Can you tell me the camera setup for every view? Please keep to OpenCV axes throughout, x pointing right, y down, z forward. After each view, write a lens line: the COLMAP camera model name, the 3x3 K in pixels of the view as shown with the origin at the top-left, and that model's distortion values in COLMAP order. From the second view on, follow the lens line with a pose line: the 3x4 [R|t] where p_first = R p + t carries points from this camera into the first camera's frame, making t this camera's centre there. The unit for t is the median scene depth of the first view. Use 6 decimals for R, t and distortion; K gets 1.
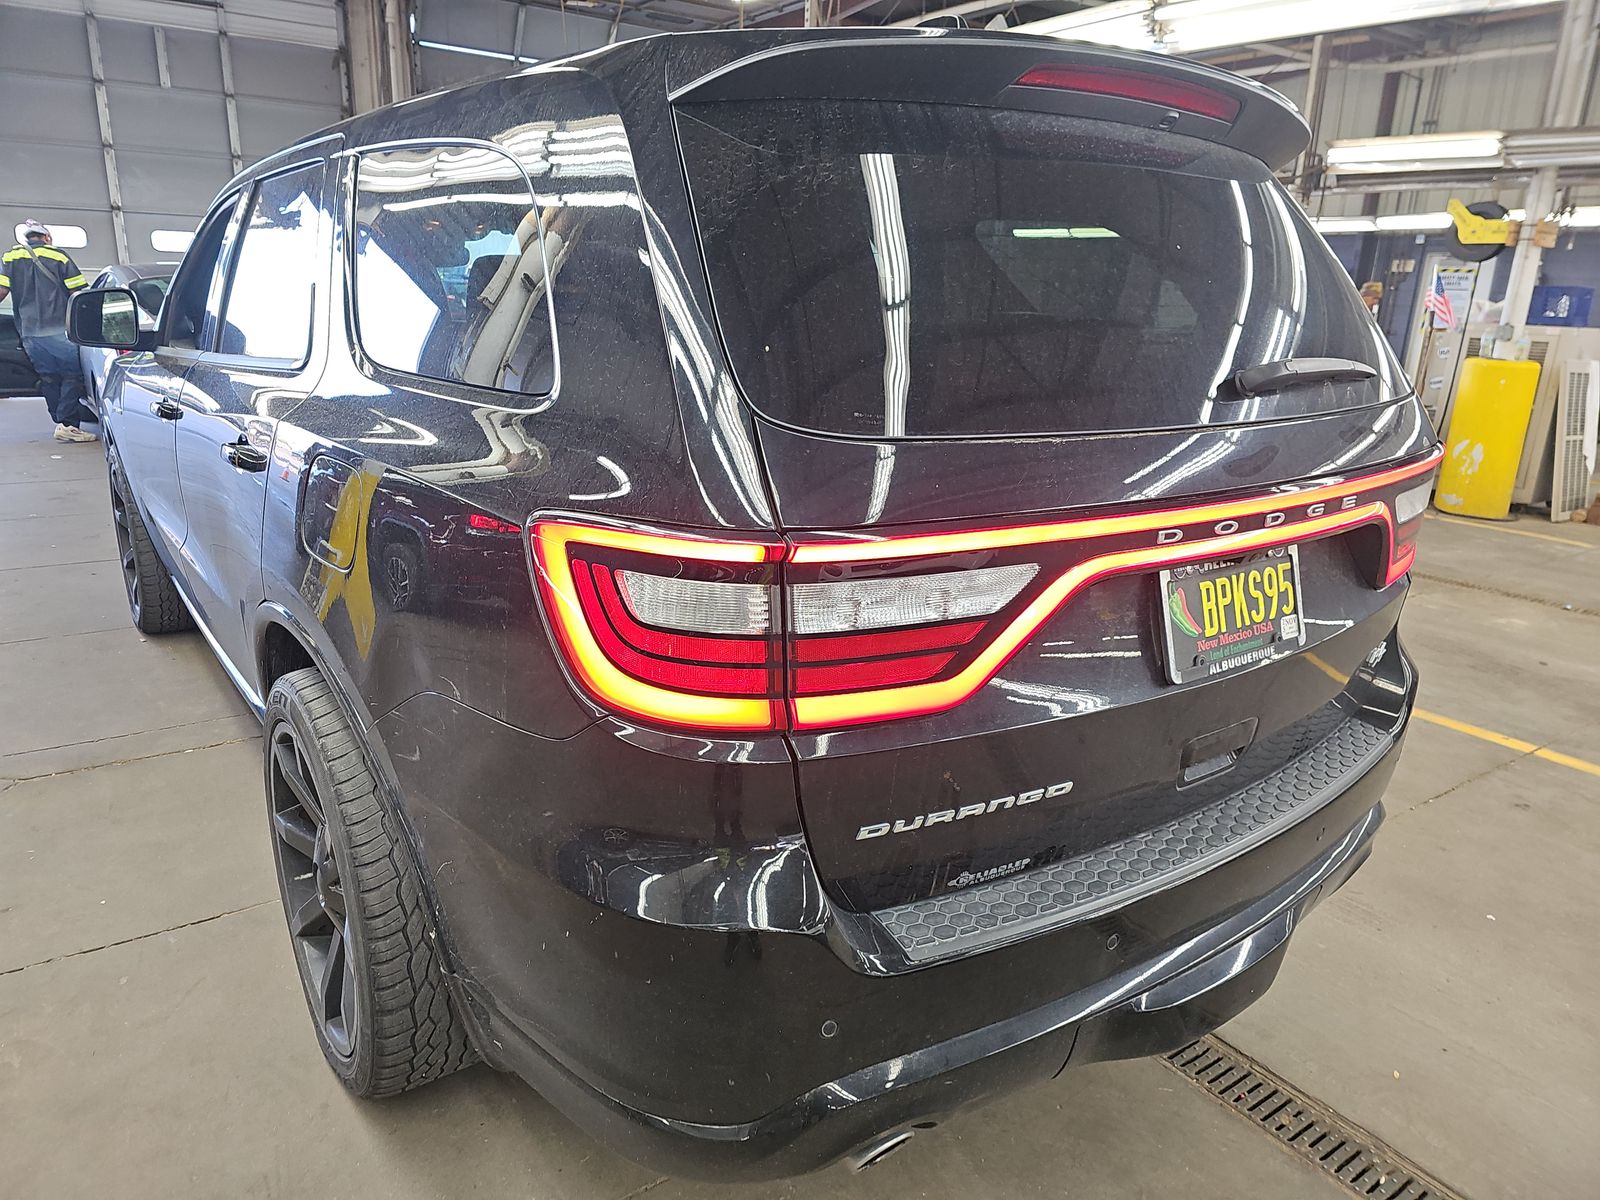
lens RADIAL K [[1079.1, 0, 793.9], [0, 1079.1, 595.0], [0, 0, 1]] dist [0.057924, -0.080399]
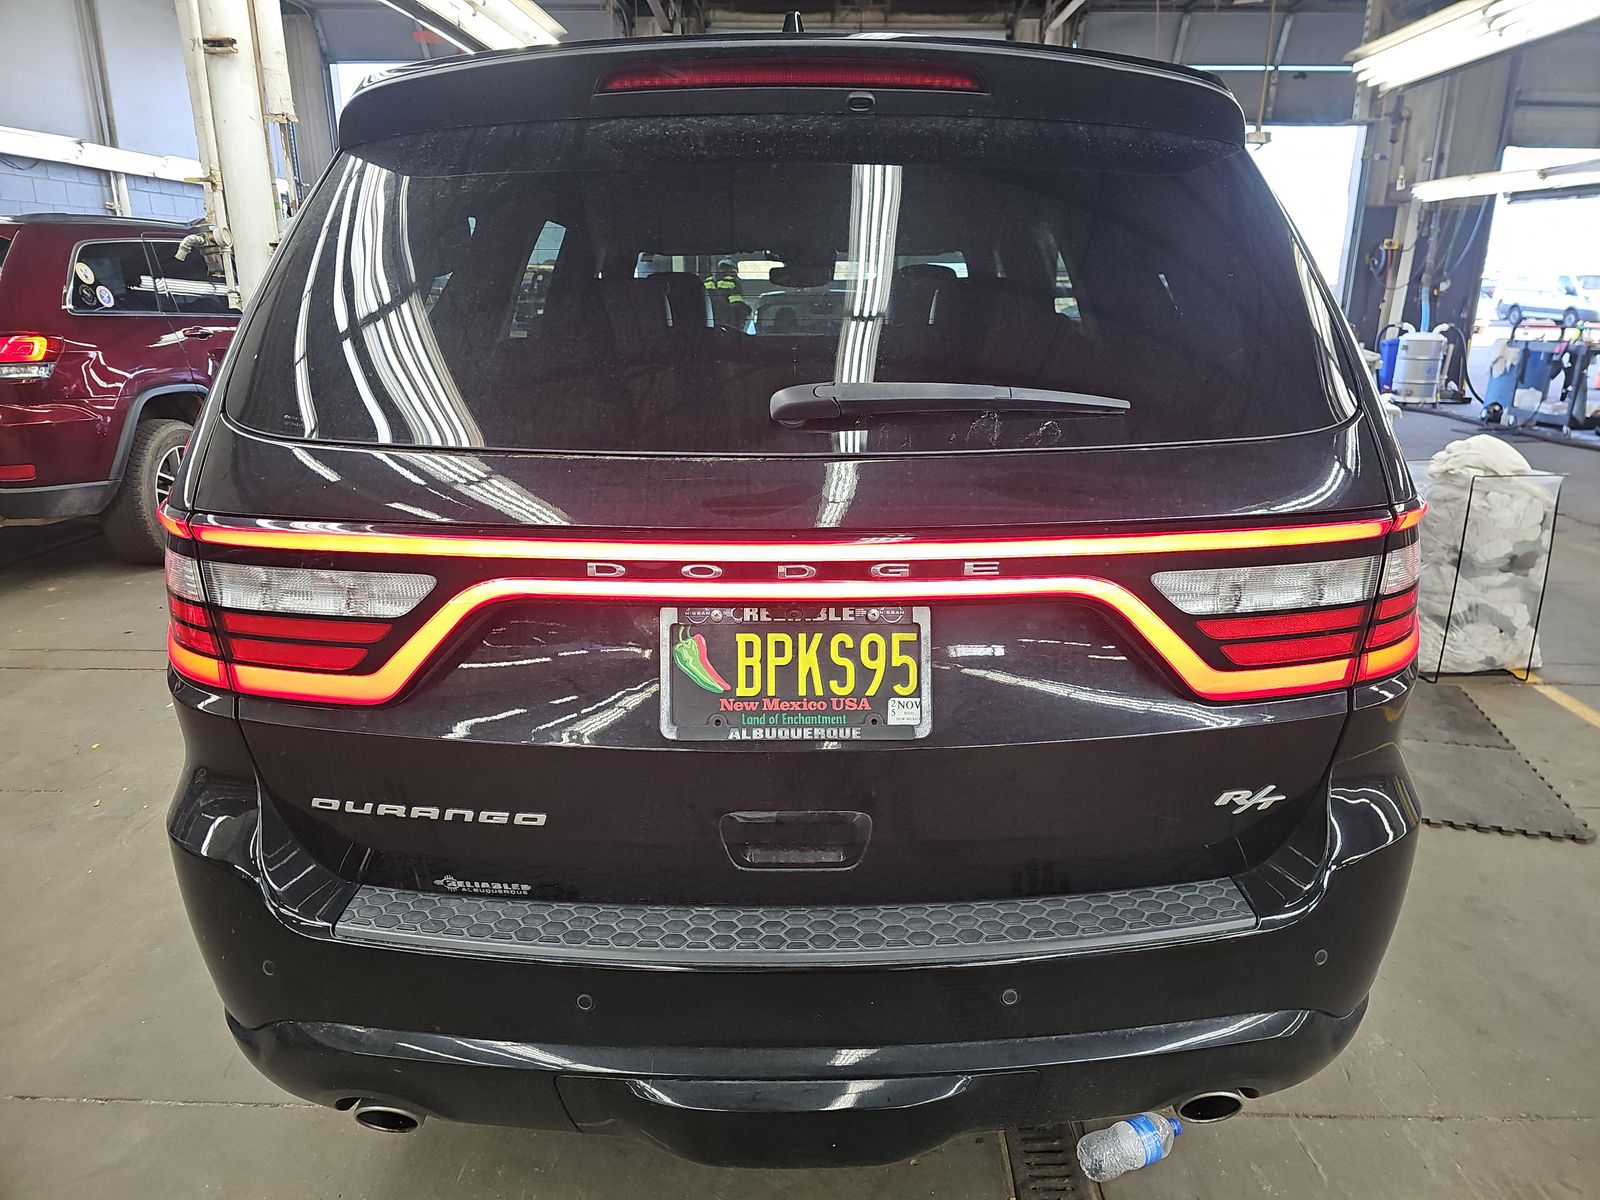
lens RADIAL K [[1079.1, 0, 793.9], [0, 1079.1, 595.0], [0, 0, 1]] dist [0.057924, -0.080399]
pose [[0.812603, 0.129738, -0.568194, 0.891938], [-0.140147, 0.989800, 0.025575, -0.070055], [0.565717, 0.058849, 0.822497, 0.305515]]
